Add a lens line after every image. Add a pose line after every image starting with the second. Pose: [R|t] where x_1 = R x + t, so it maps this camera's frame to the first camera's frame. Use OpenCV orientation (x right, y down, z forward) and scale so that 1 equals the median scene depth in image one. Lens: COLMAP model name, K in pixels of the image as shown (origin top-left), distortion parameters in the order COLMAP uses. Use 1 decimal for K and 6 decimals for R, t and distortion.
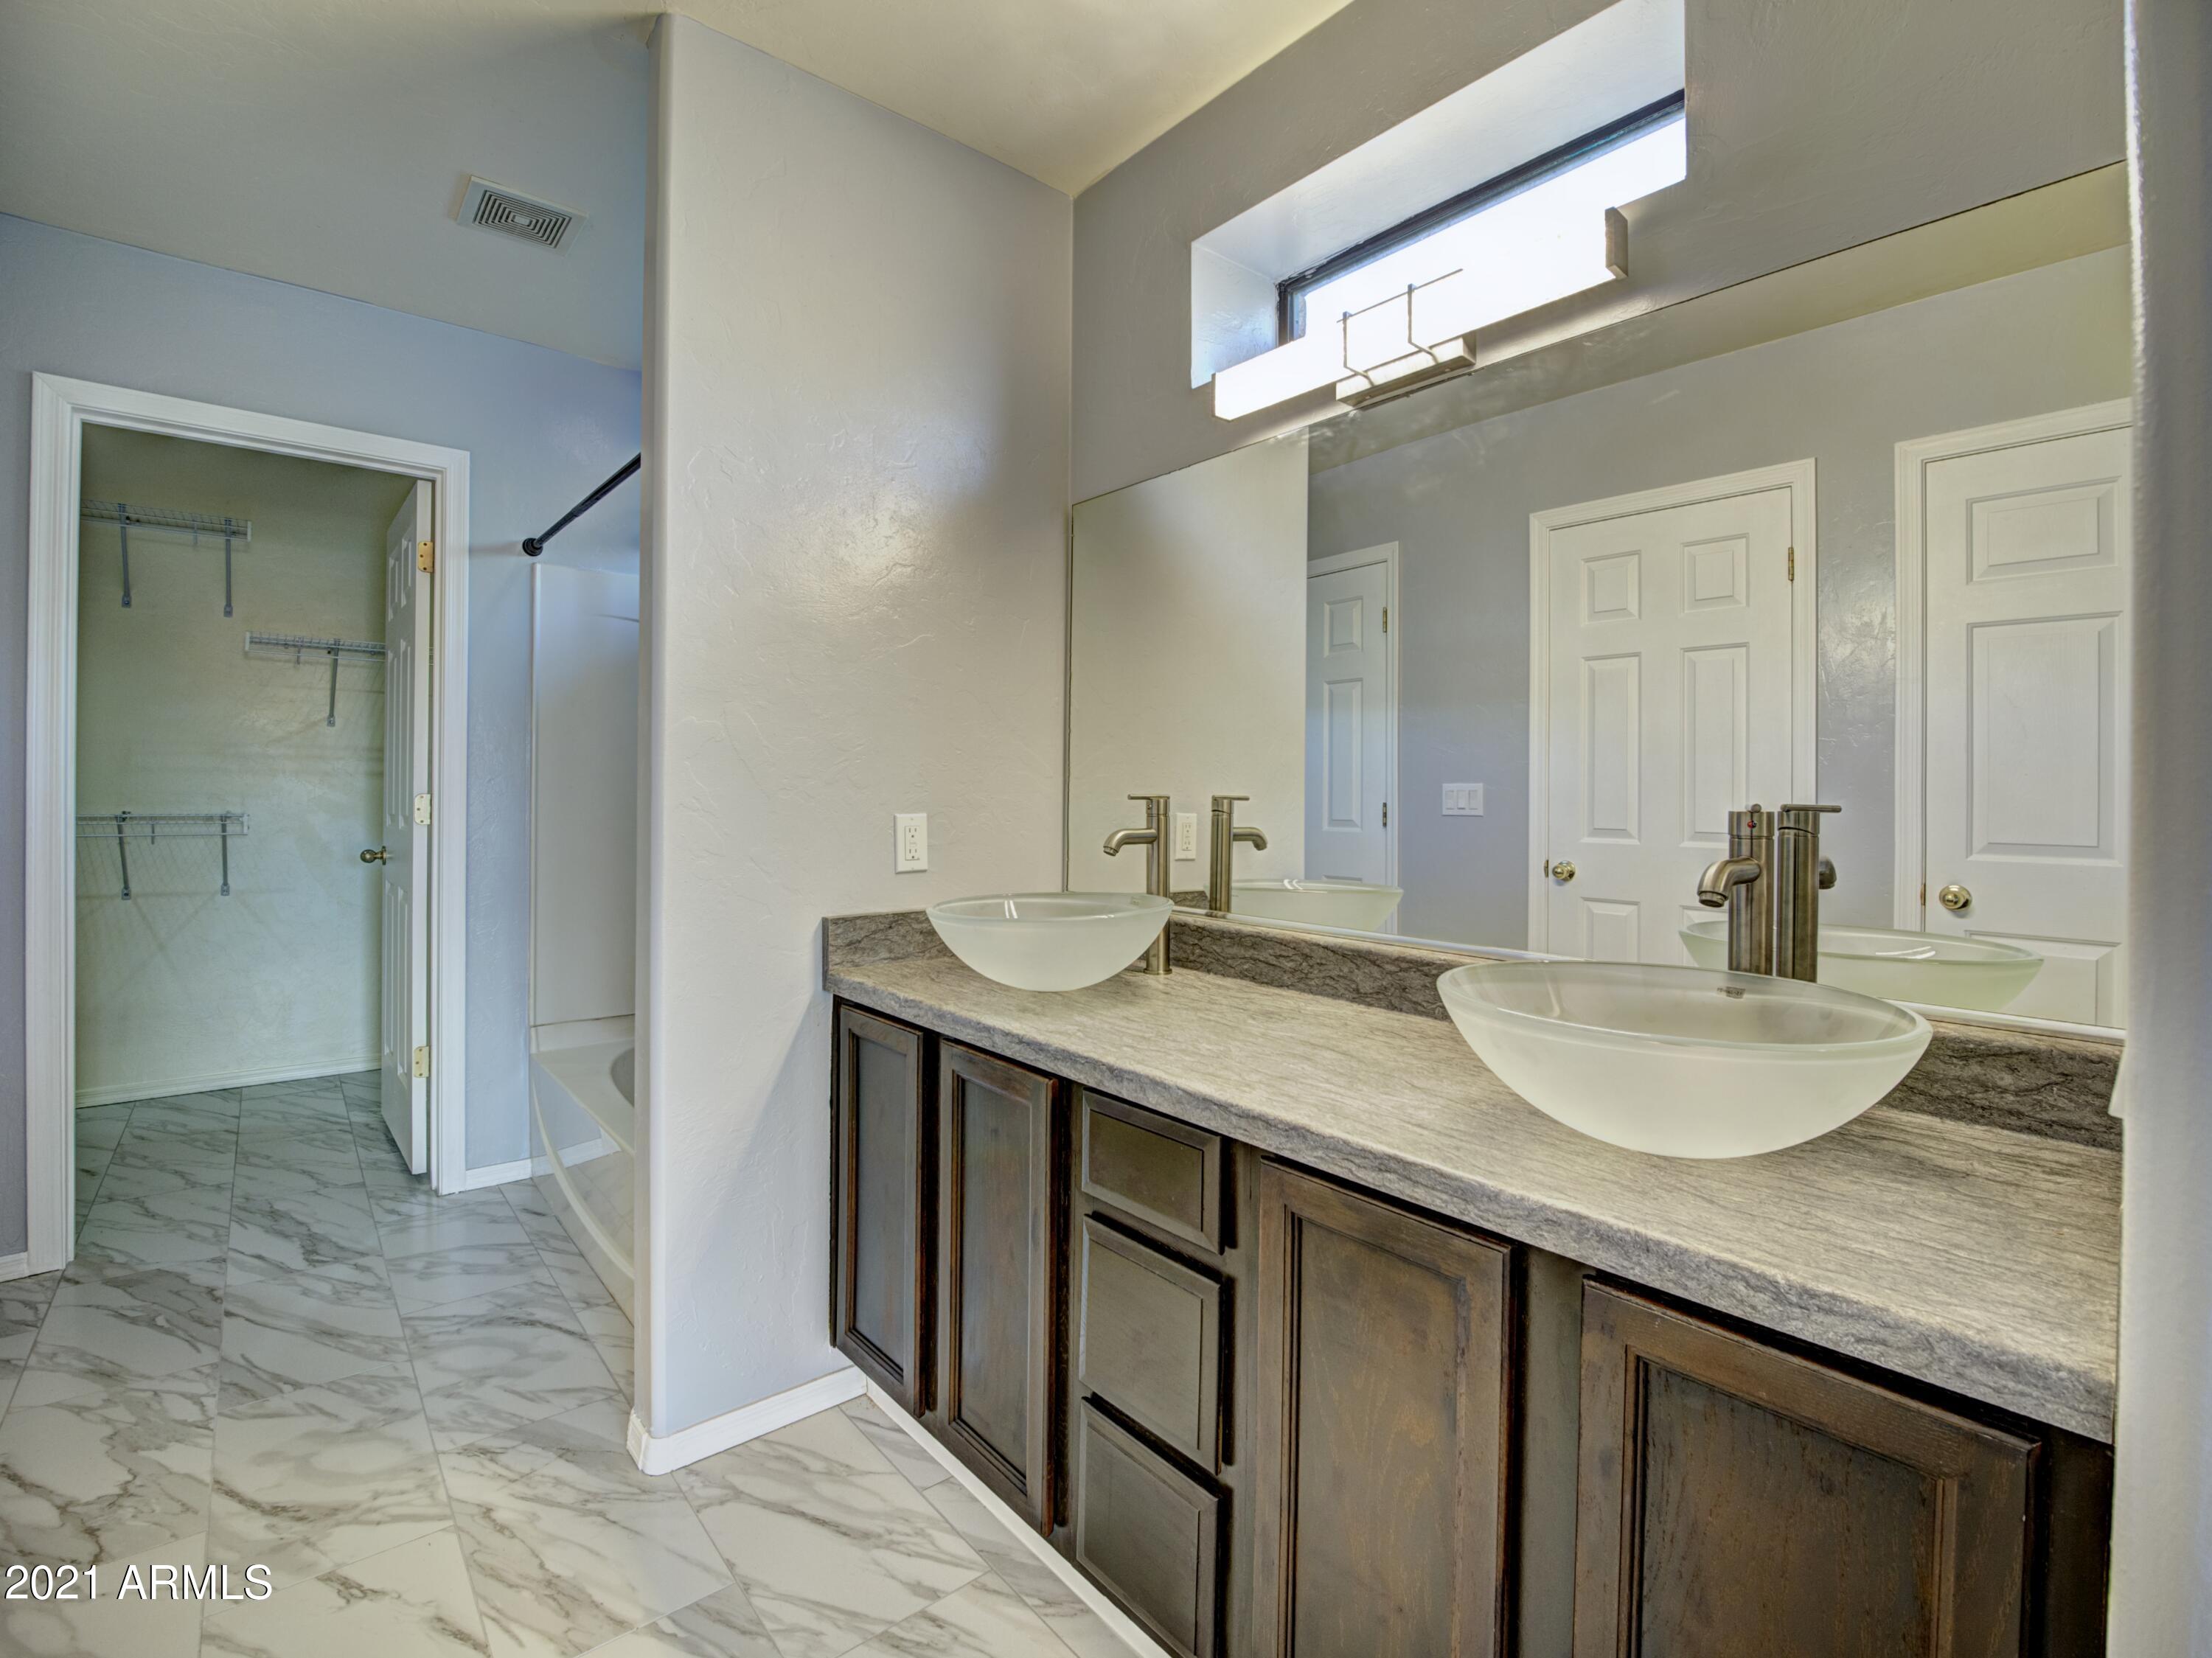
lens RADIAL K [[1014.0, 0, 1106.1], [0, 1014.0, 802.0], [0, 0, 1]] dist [-0.000686, 0.000295]
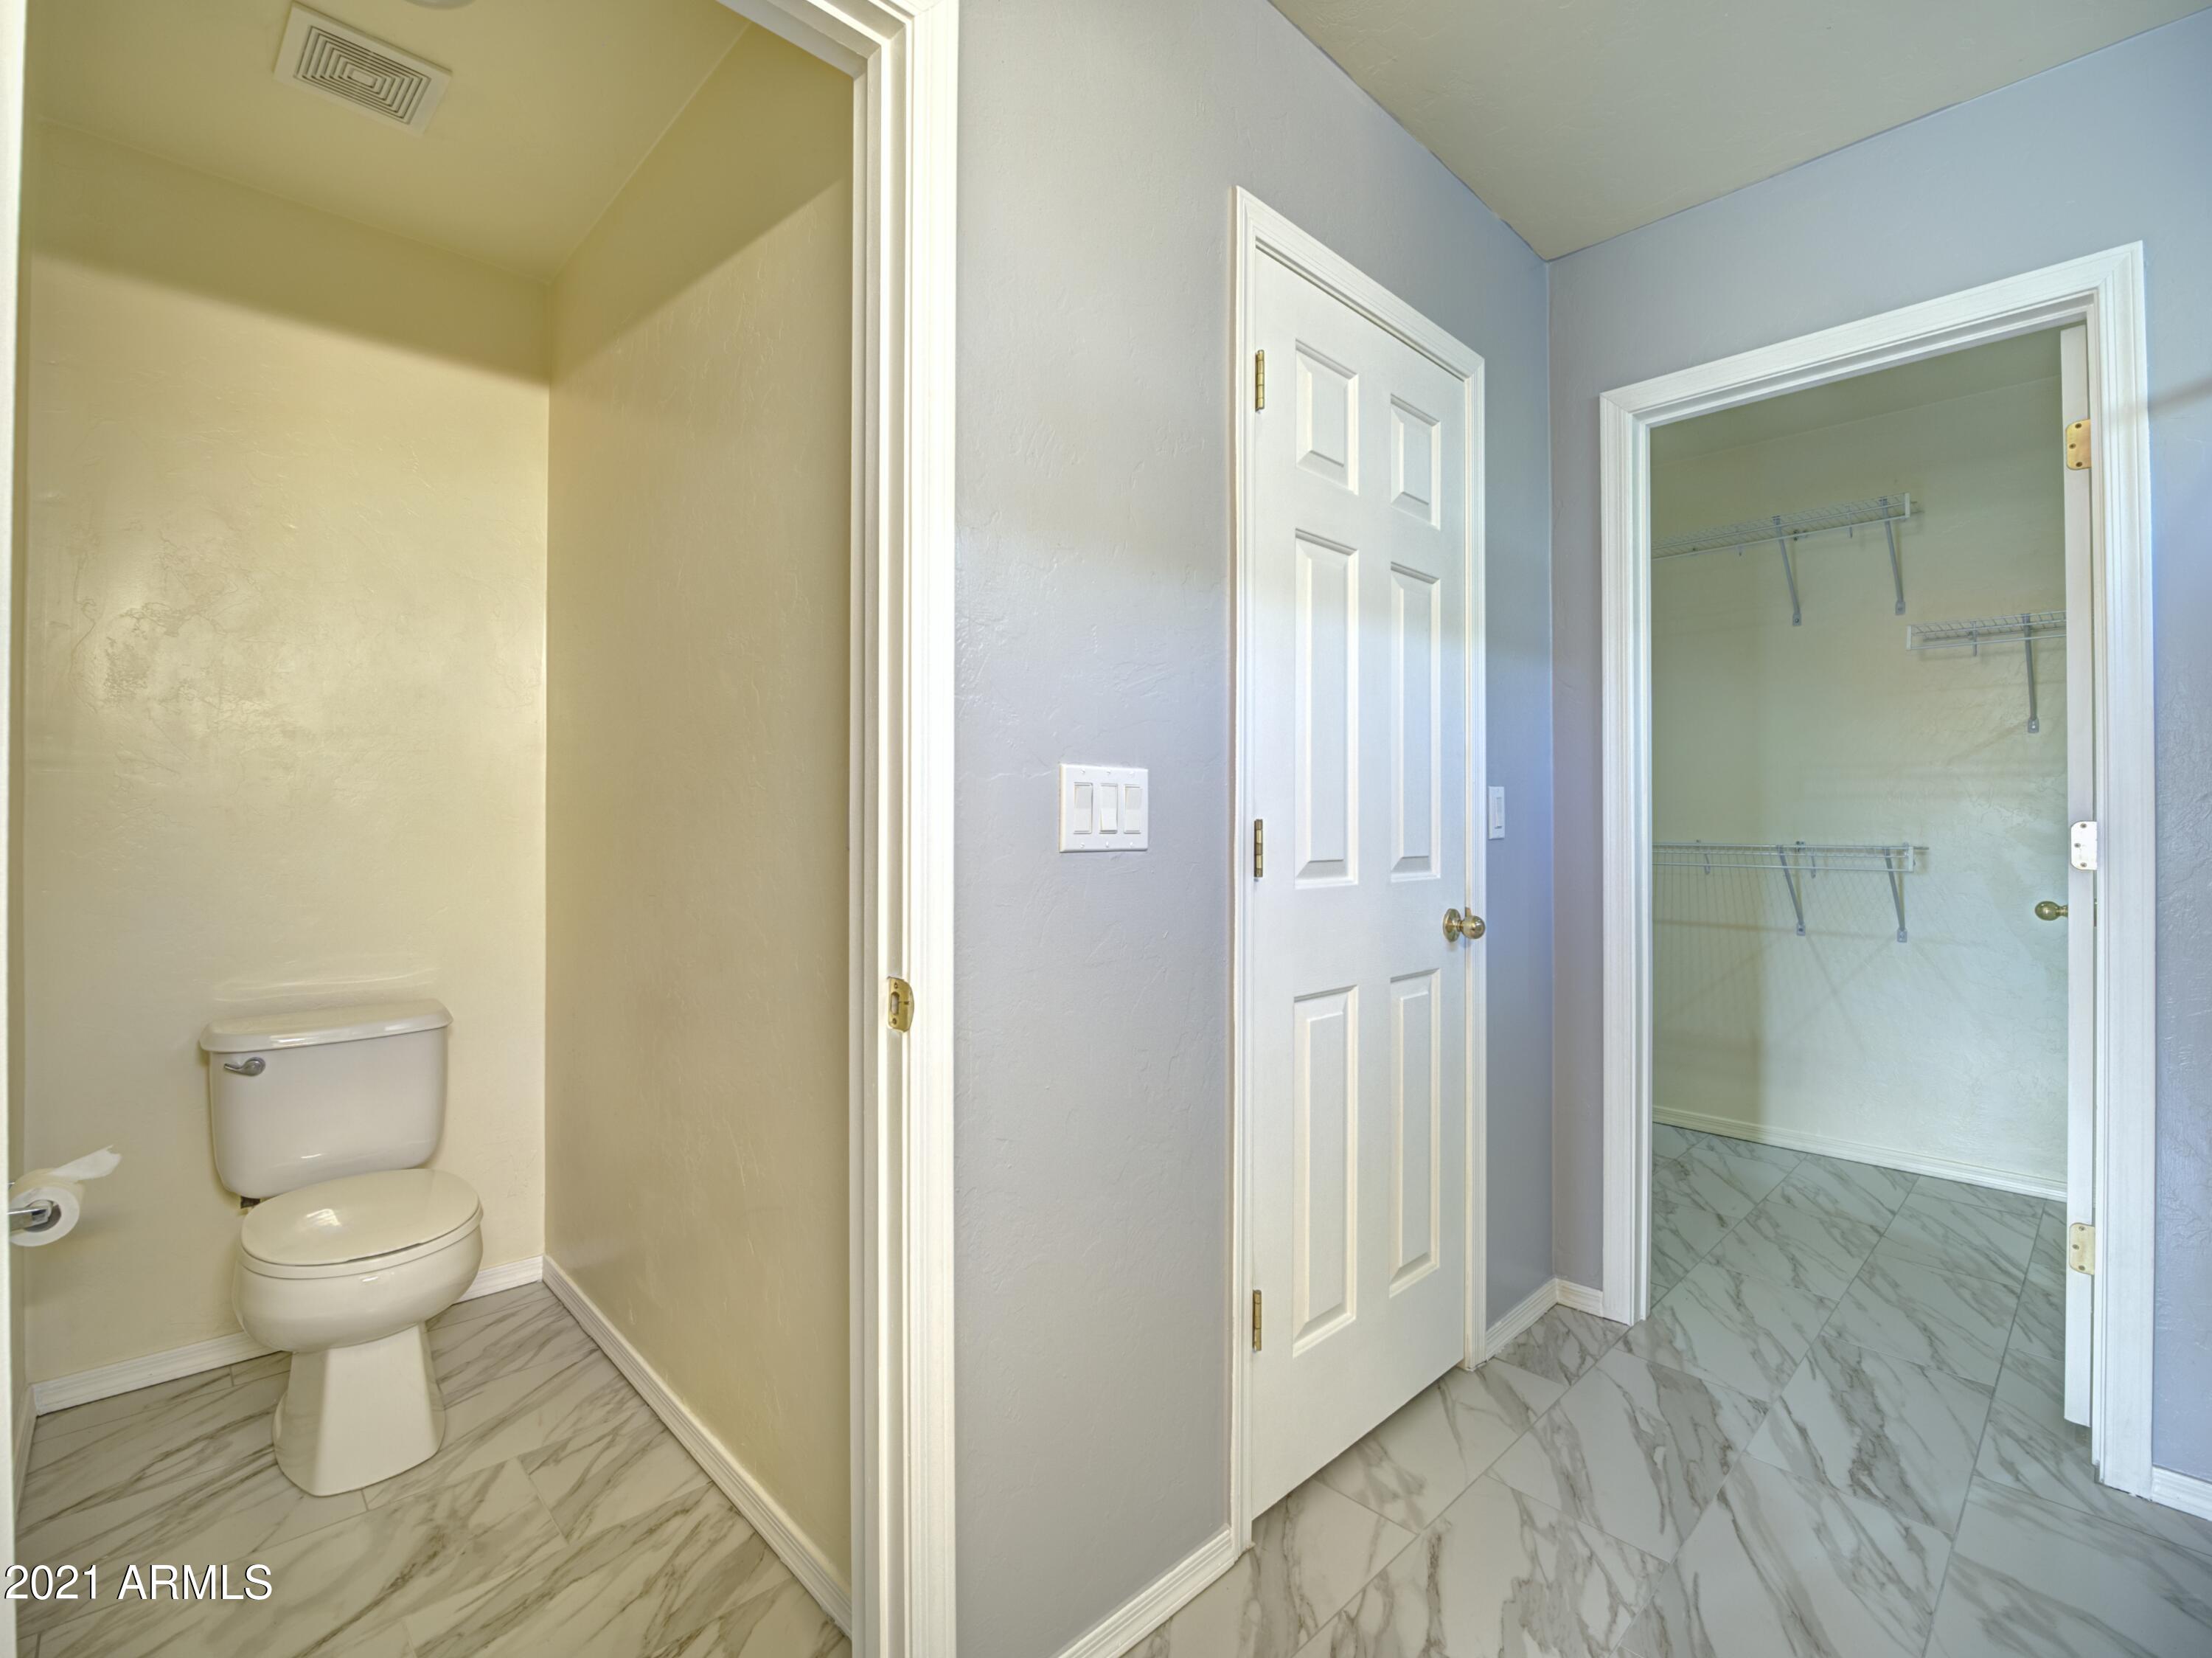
lens RADIAL K [[999.1, 0, 1069.8], [0, 999.1, 809.9], [0, 0, 1]] dist [-0.027045, 0.001166]
pose [[0.047068, -0.018854, -0.998714, -0.094507], [-0.004607, 0.999807, -0.019091, 0.000268], [0.998881, 0.005500, 0.046972, 0.314478]]
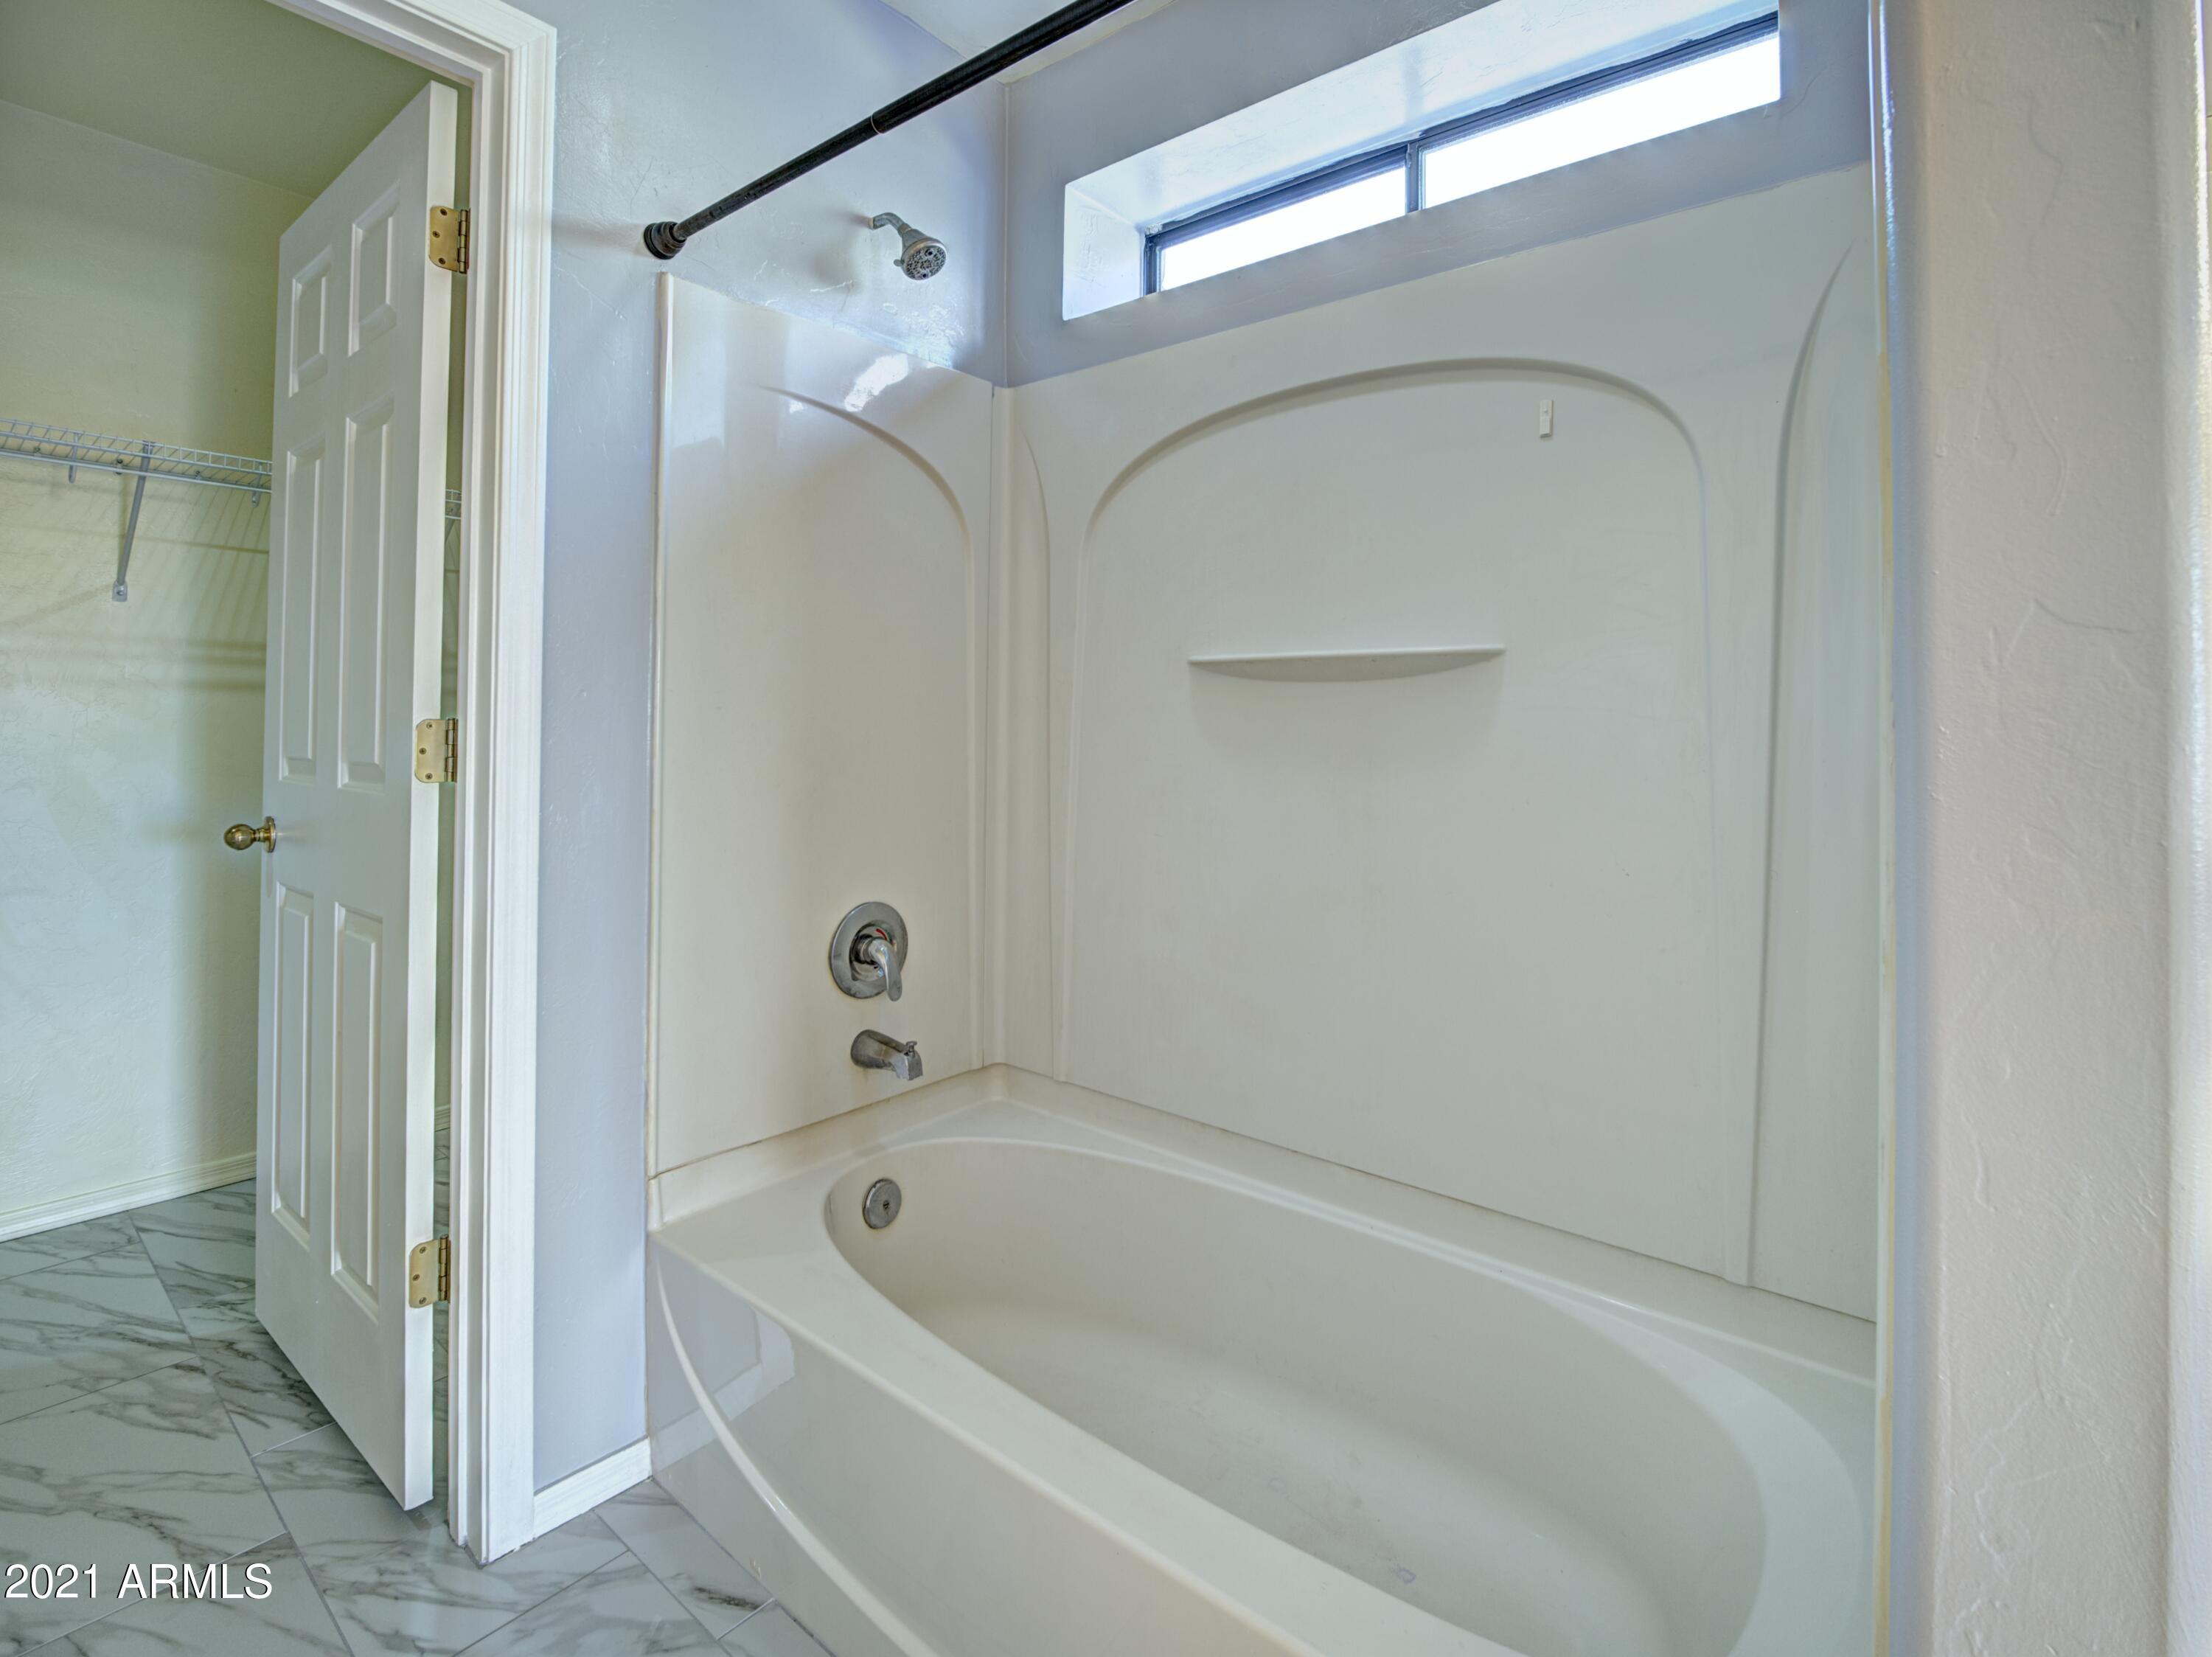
lens RADIAL K [[1043.0, 0, 1106.0], [0, 1043.0, 709.1], [0, 0, 1]] dist [-0.009713, -0.000090]
pose [[0.983364, 0.004071, 0.181600, -0.405220], [-0.000646, 0.999821, -0.018915, -0.003299], [-0.181645, 0.018483, 0.983190, 0.409031]]
